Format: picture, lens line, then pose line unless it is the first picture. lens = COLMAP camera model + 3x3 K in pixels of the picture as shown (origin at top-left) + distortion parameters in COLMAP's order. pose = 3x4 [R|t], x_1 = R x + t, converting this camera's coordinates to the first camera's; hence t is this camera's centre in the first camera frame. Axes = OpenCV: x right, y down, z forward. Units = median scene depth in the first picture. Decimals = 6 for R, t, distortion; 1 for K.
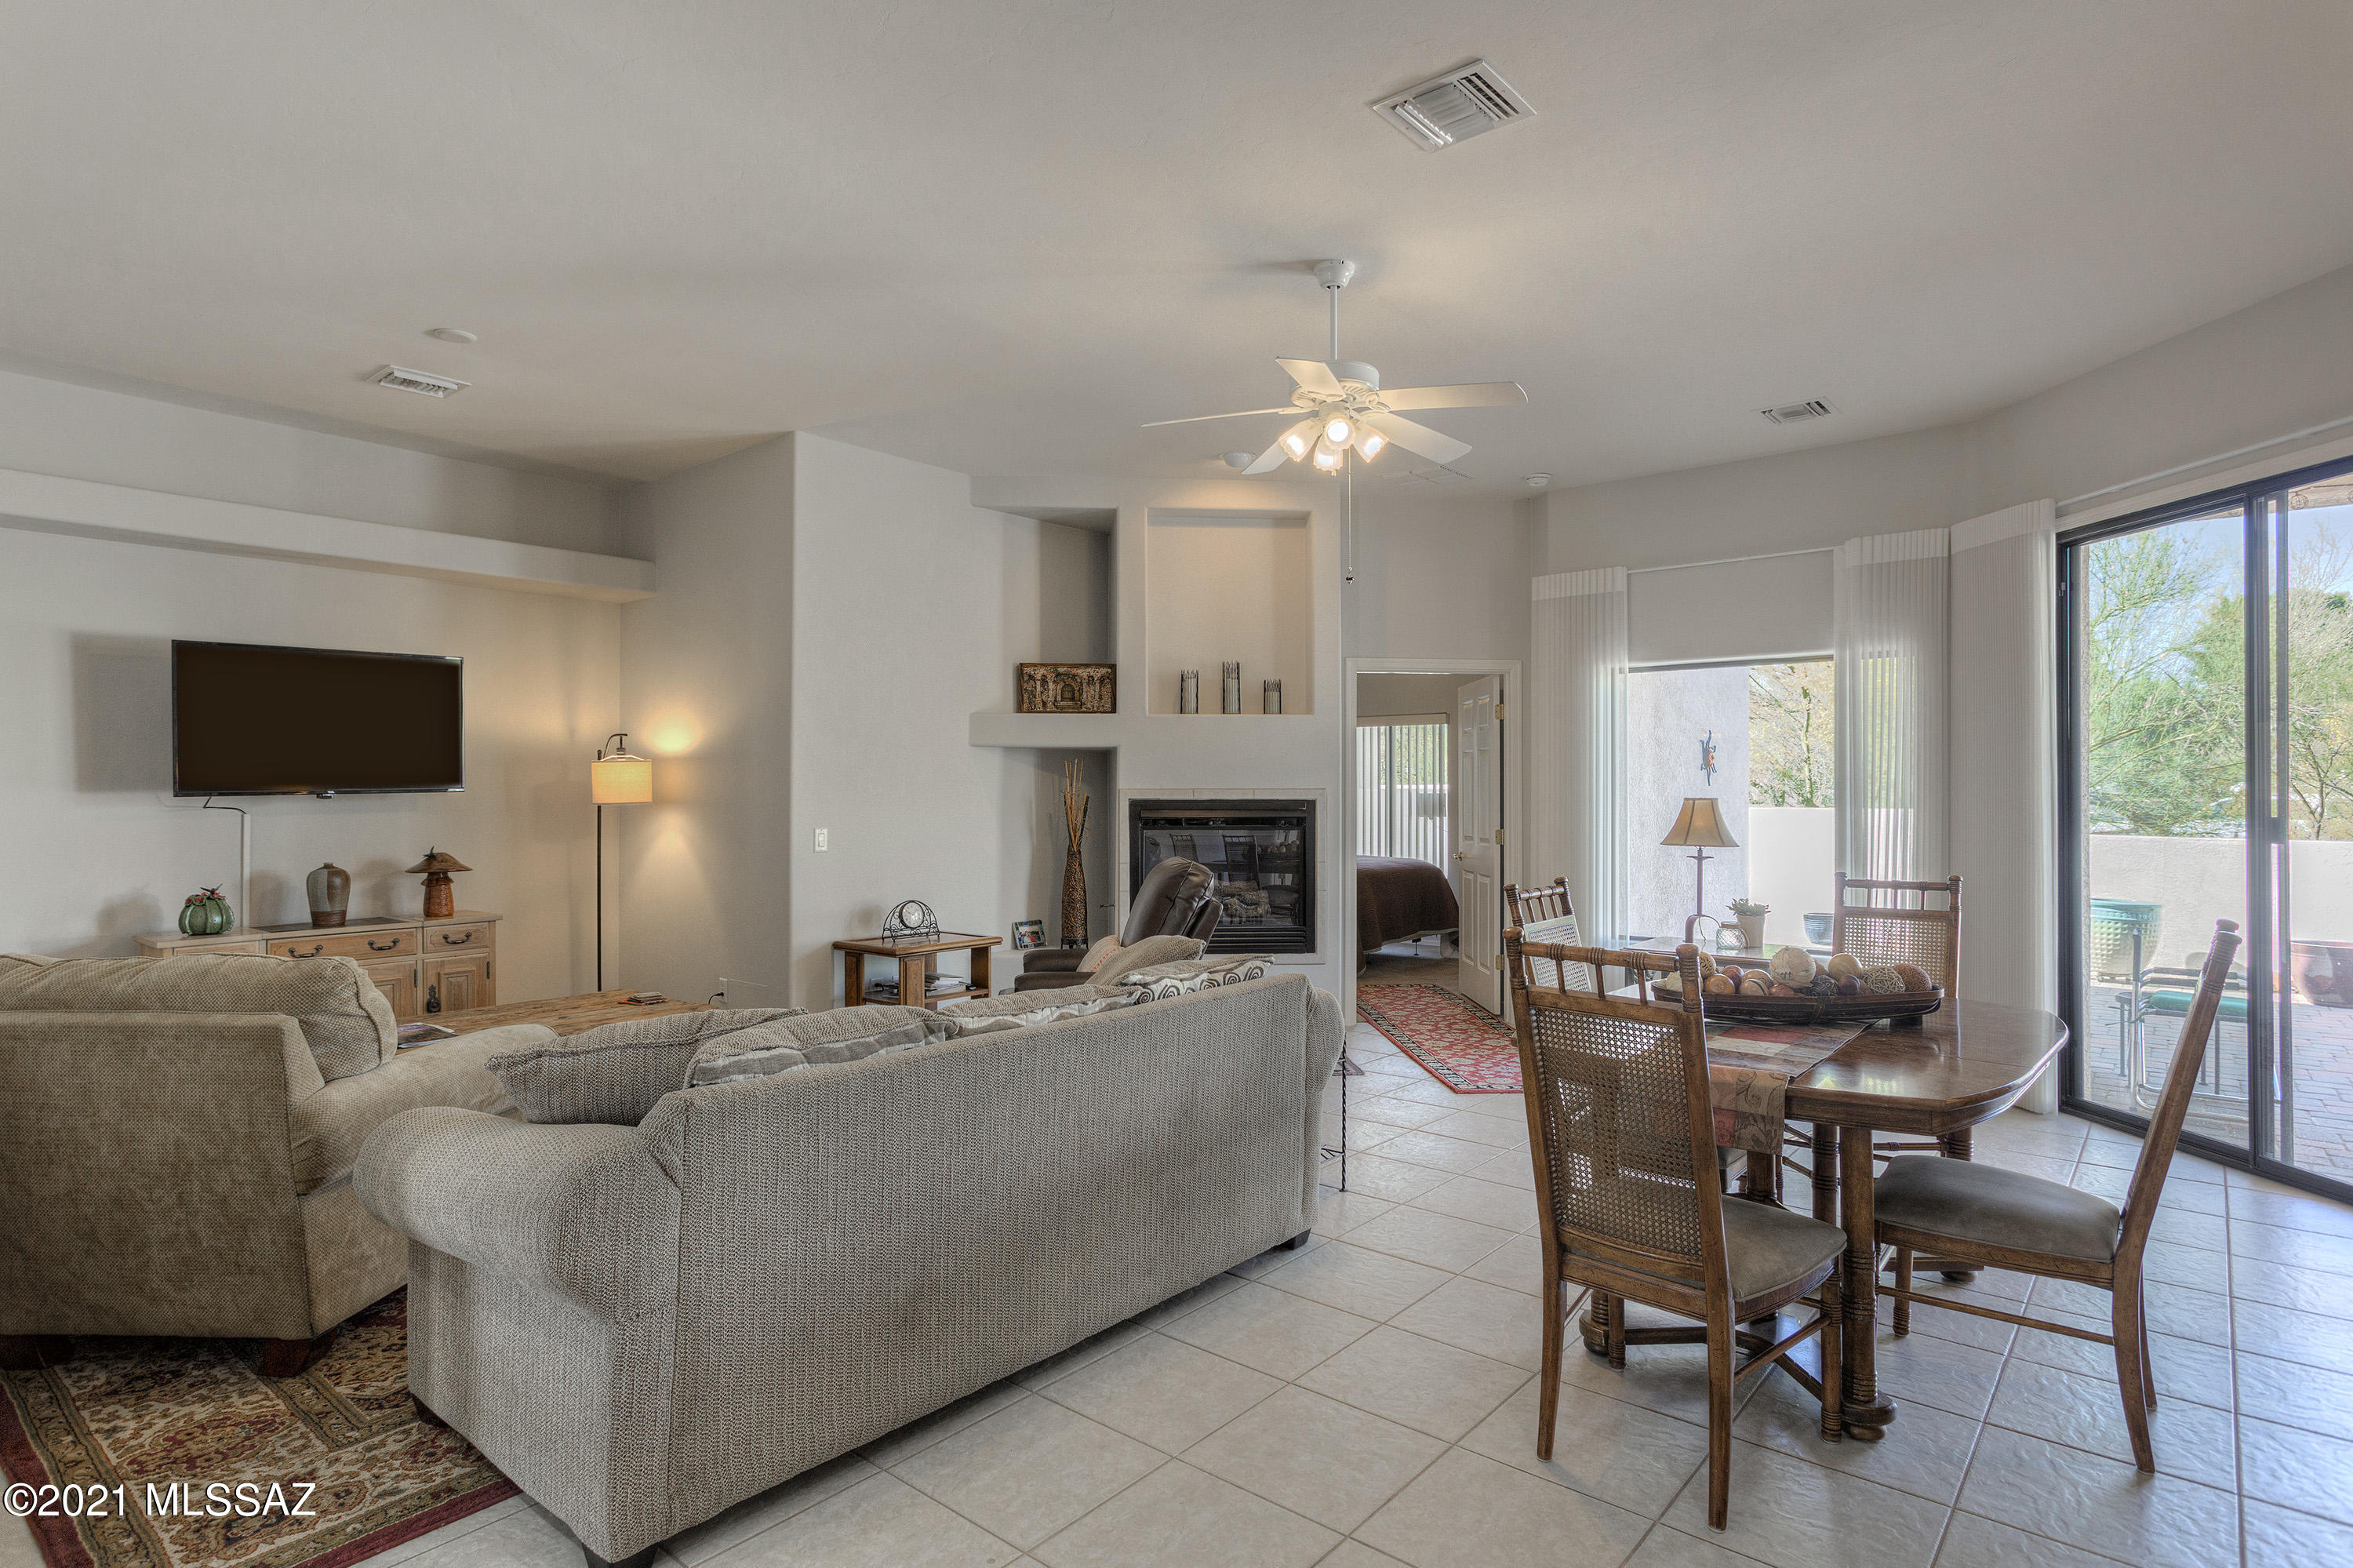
lens RADIAL K [[1224.7, 0, 1176.5], [0, 1224.7, 784.0], [0, 0, 1]] dist [0.000609, 0.000276]
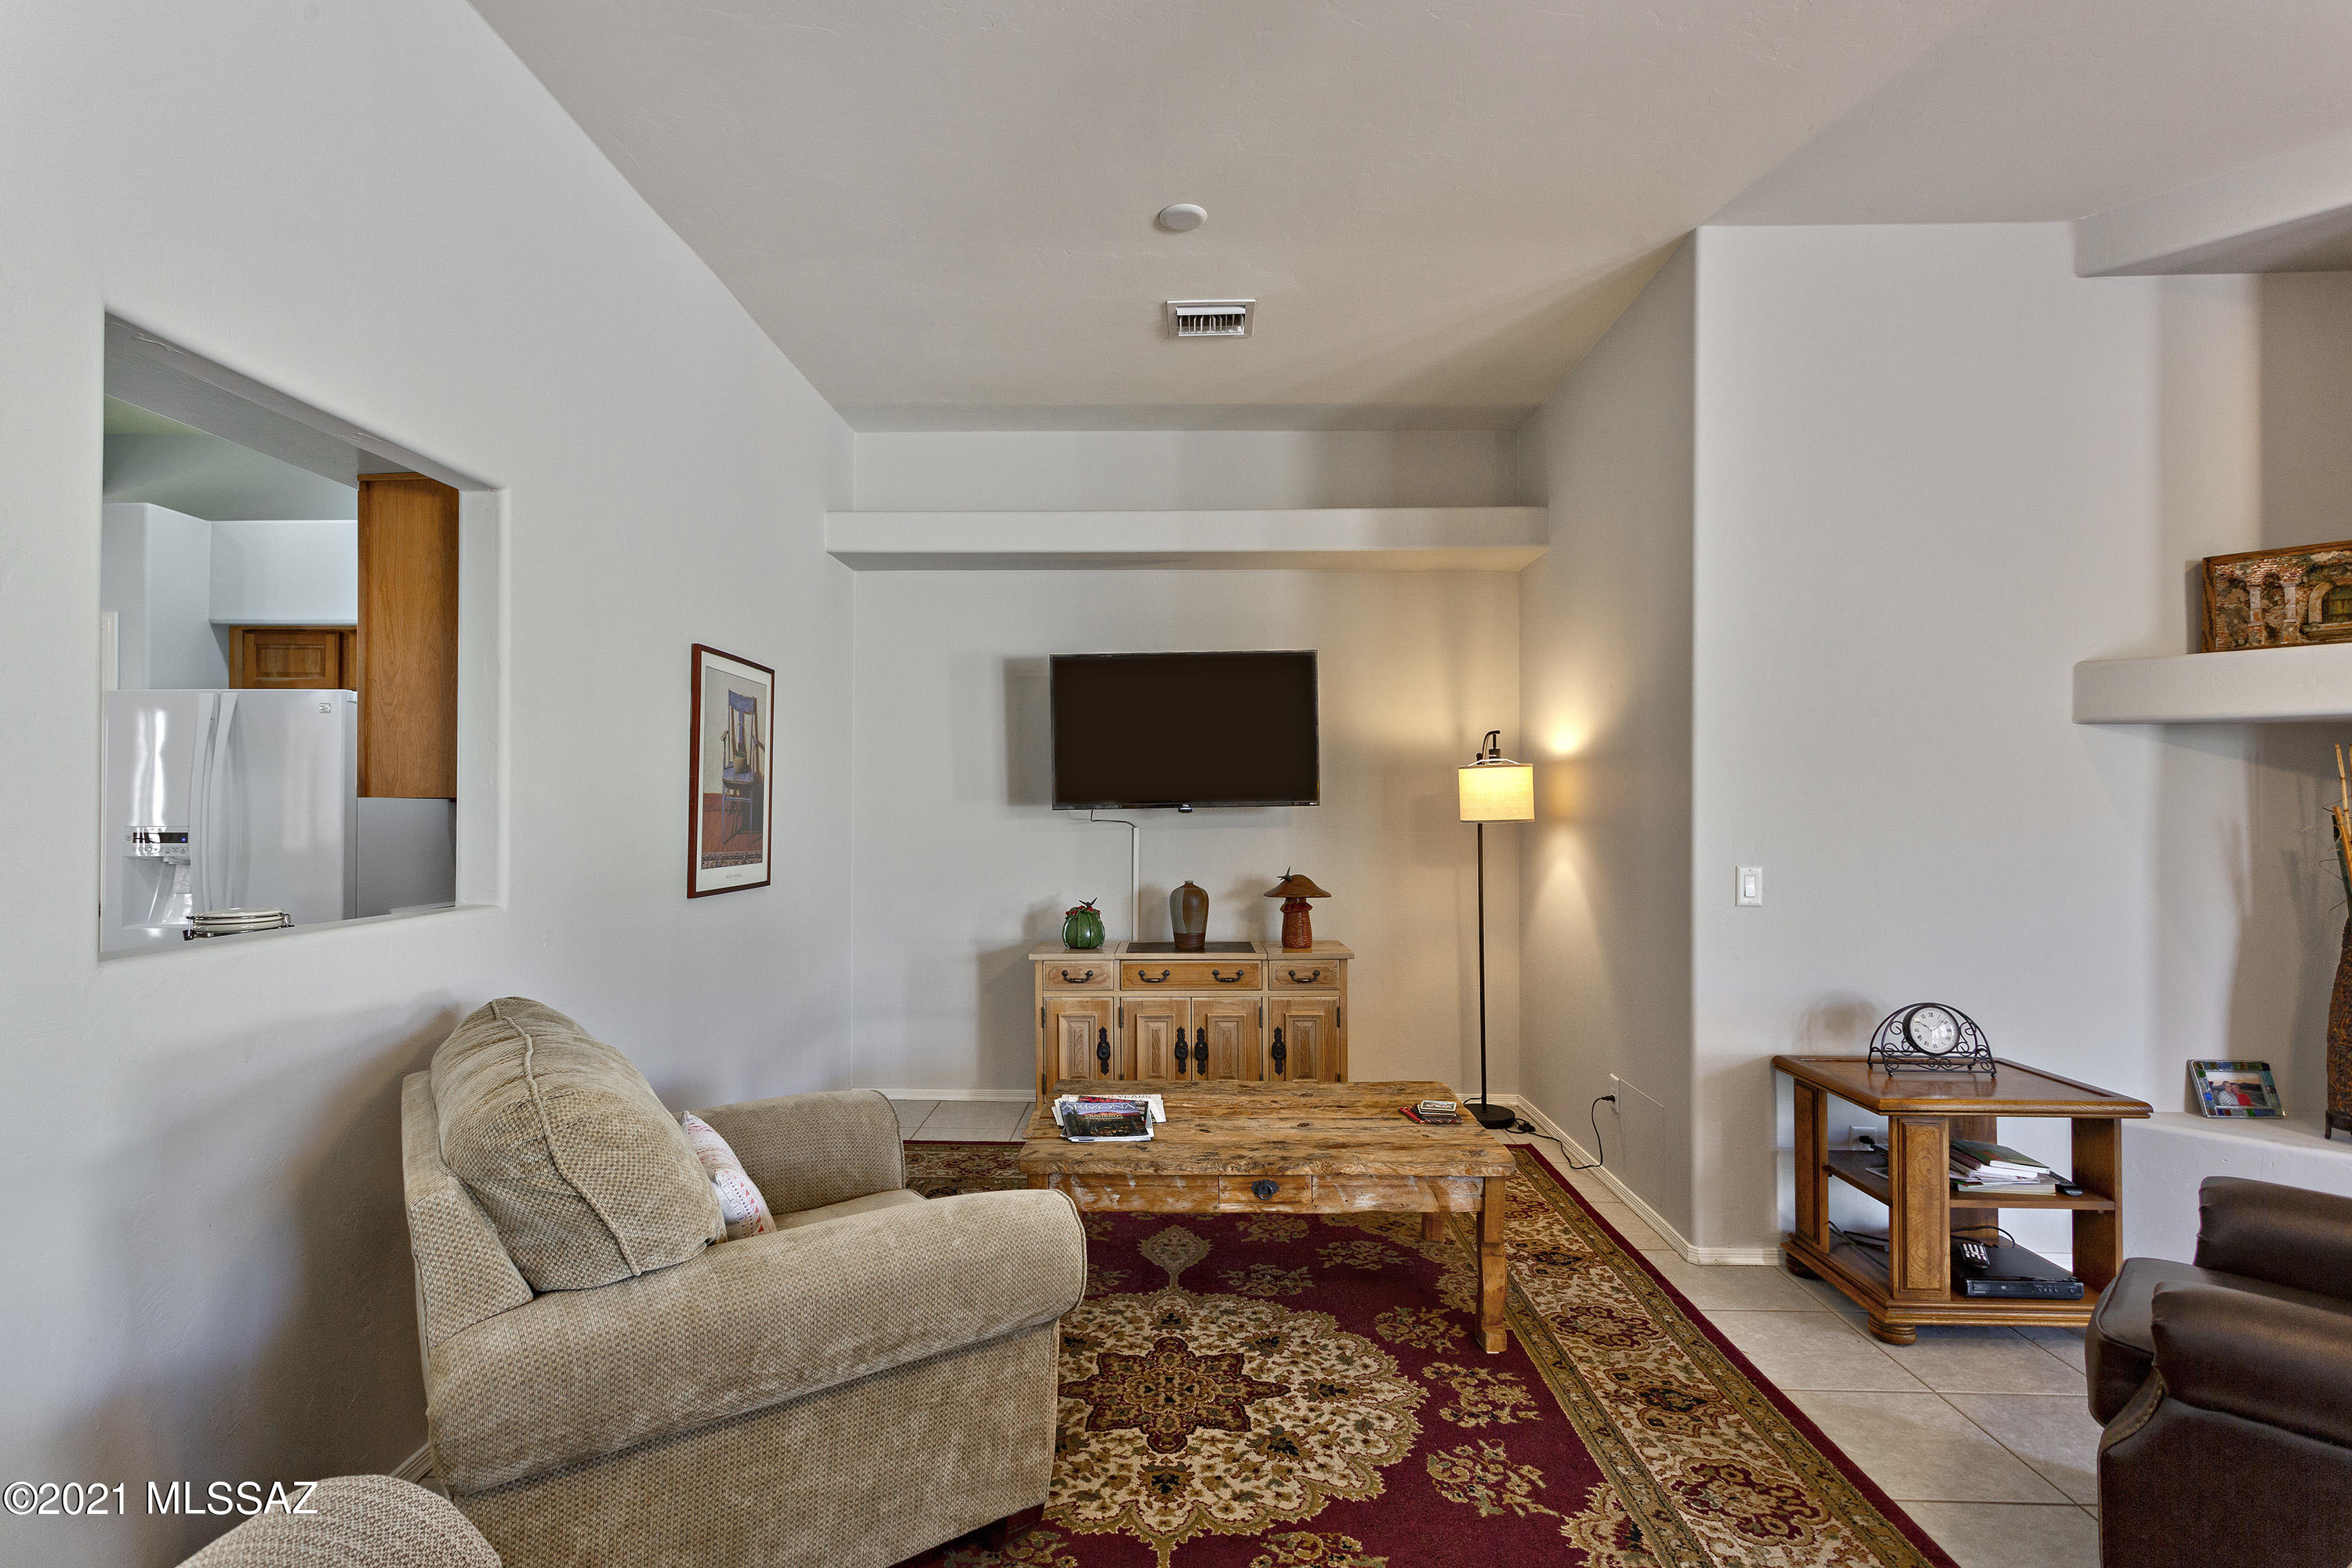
lens RADIAL K [[1107.4, 0, 1148.3], [0, 1107.4, 794.7], [0, 0, 1]] dist [0.000744, 0.000696]
pose [[0.615093, -0.006721, -0.788426, -0.039492], [0.004199, 0.999977, -0.005249, 0.002291], [0.788444, -0.000082, 0.615107, 0.421089]]
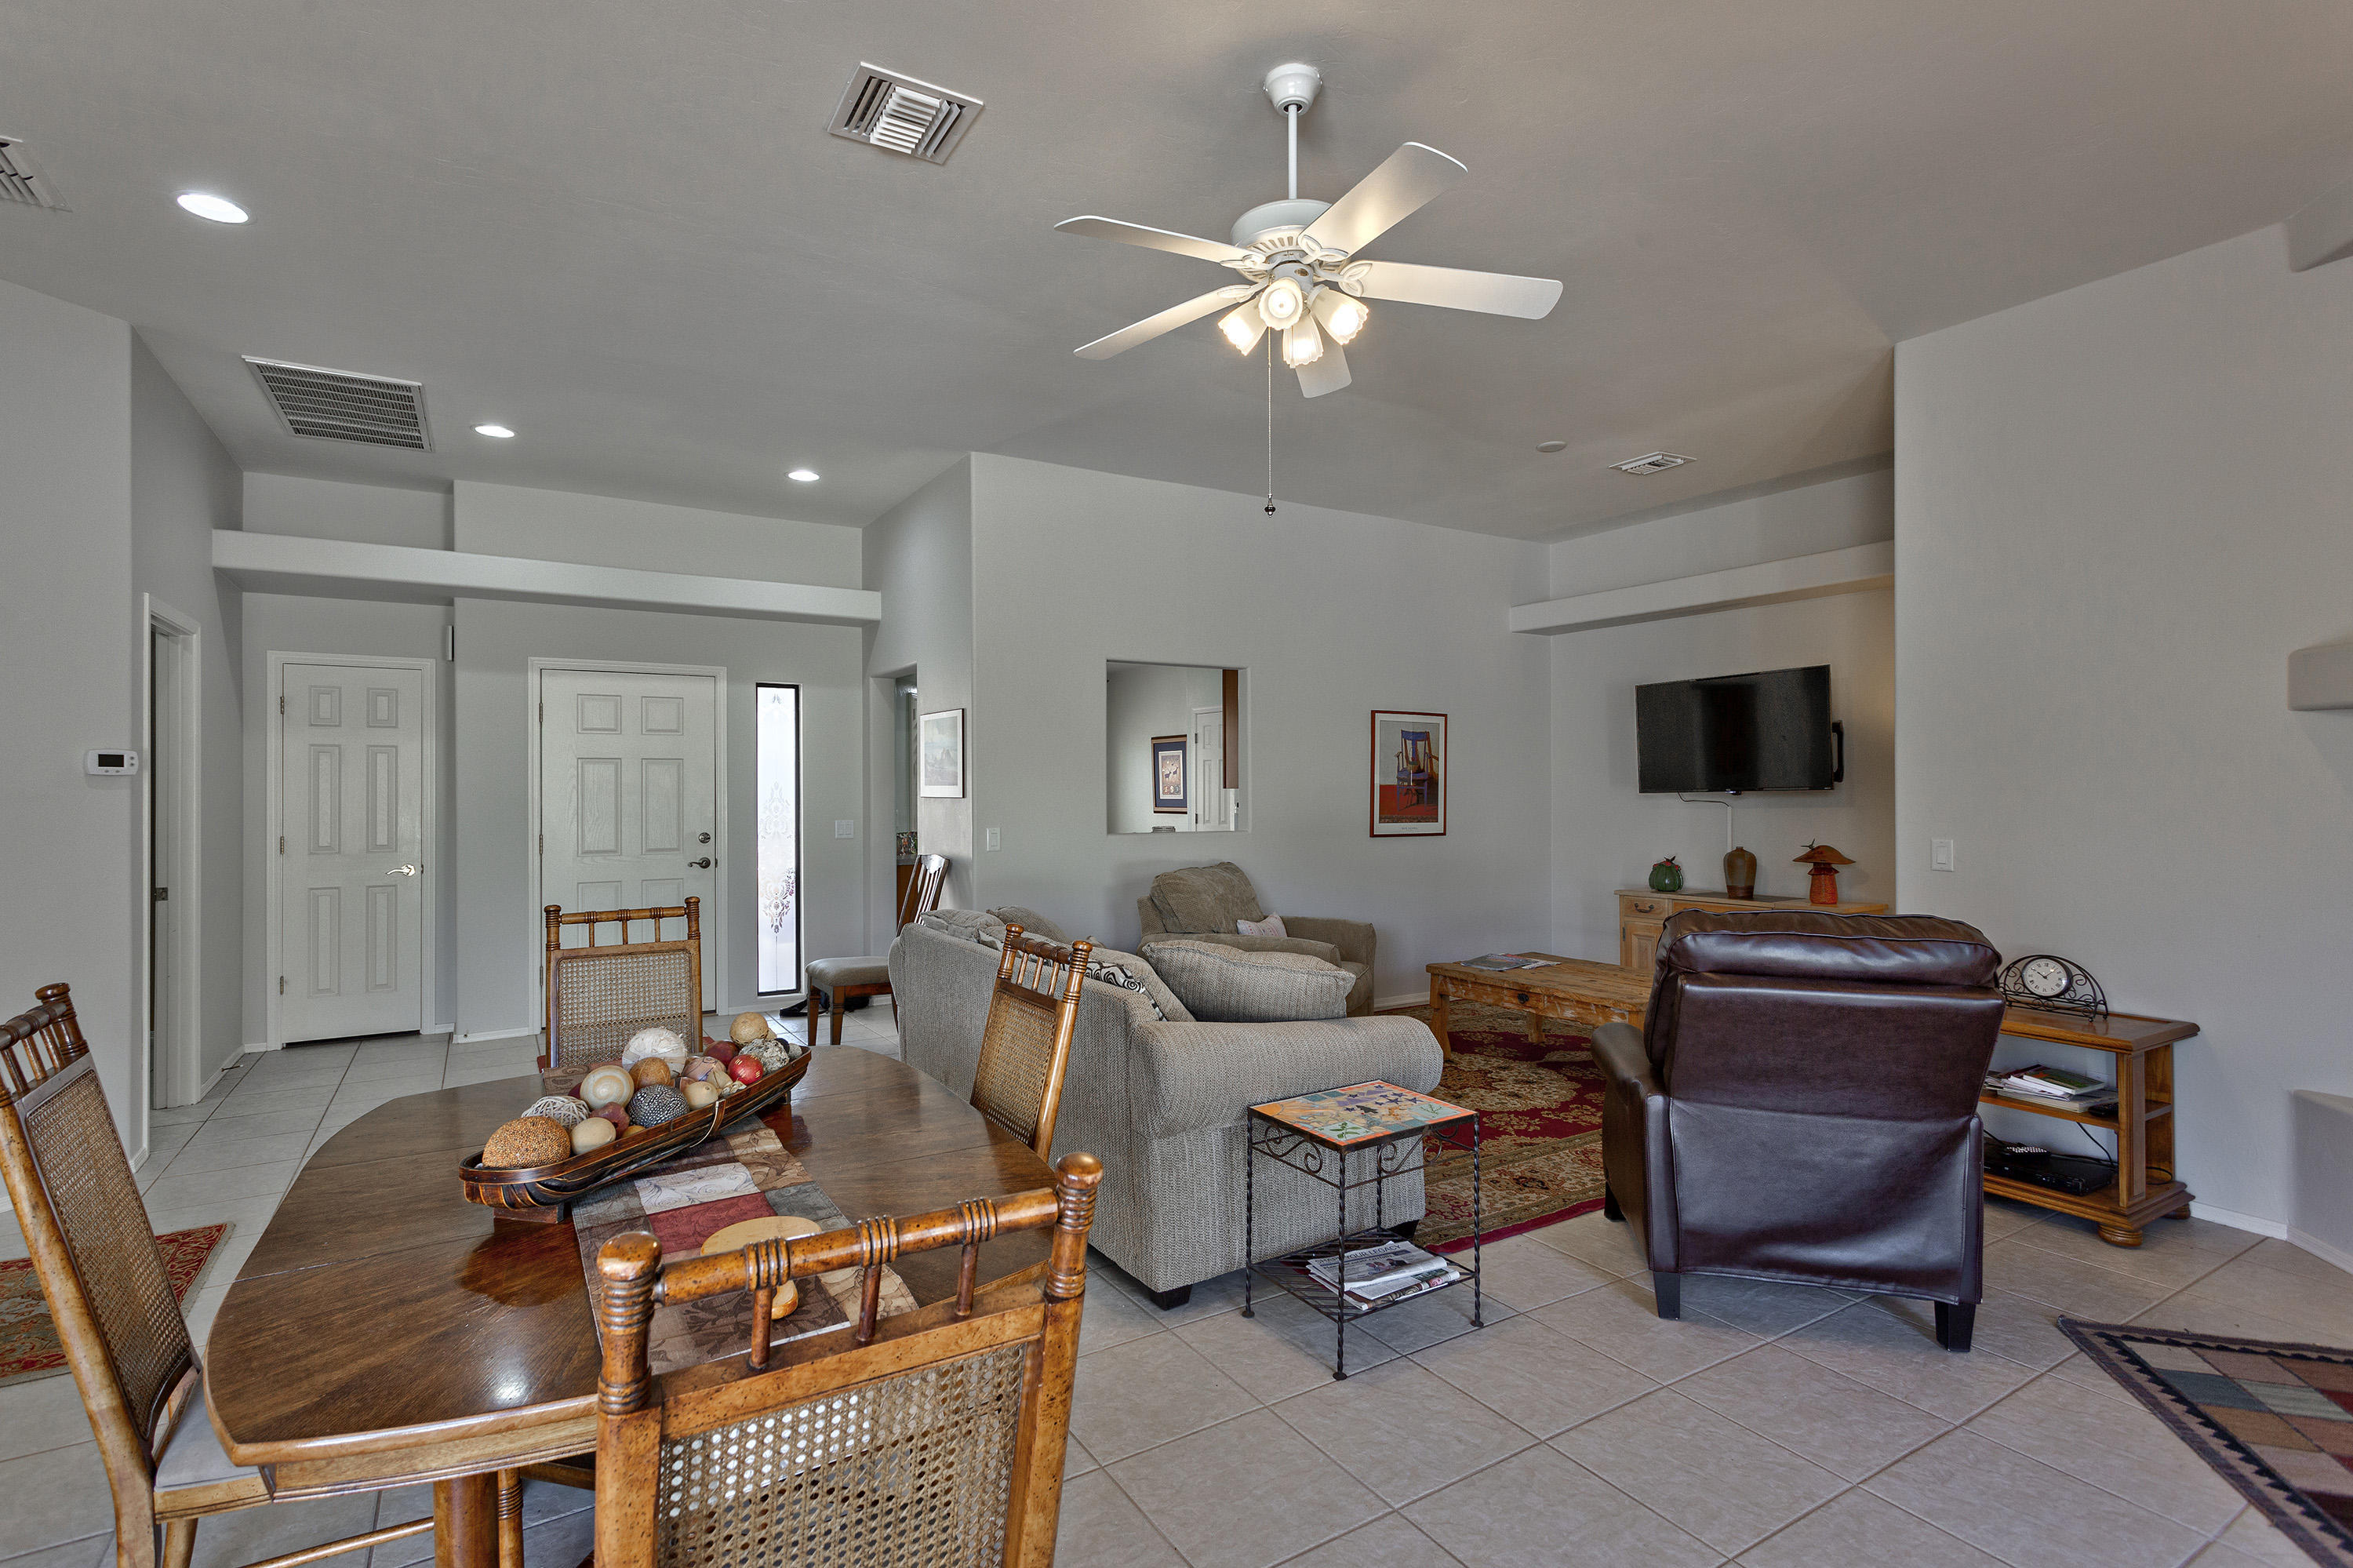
lens RADIAL K [[1101.8, 0, 1176.5], [0, 1101.8, 784.0], [0, 0, 1]] dist [0.001367, 0.000627]
pose [[-0.314505, -0.000070, -0.949256, 0.511546], [0.011346, 0.999928, -0.003833, -0.001308], [0.949188, -0.011976, -0.314481, 0.753702]]
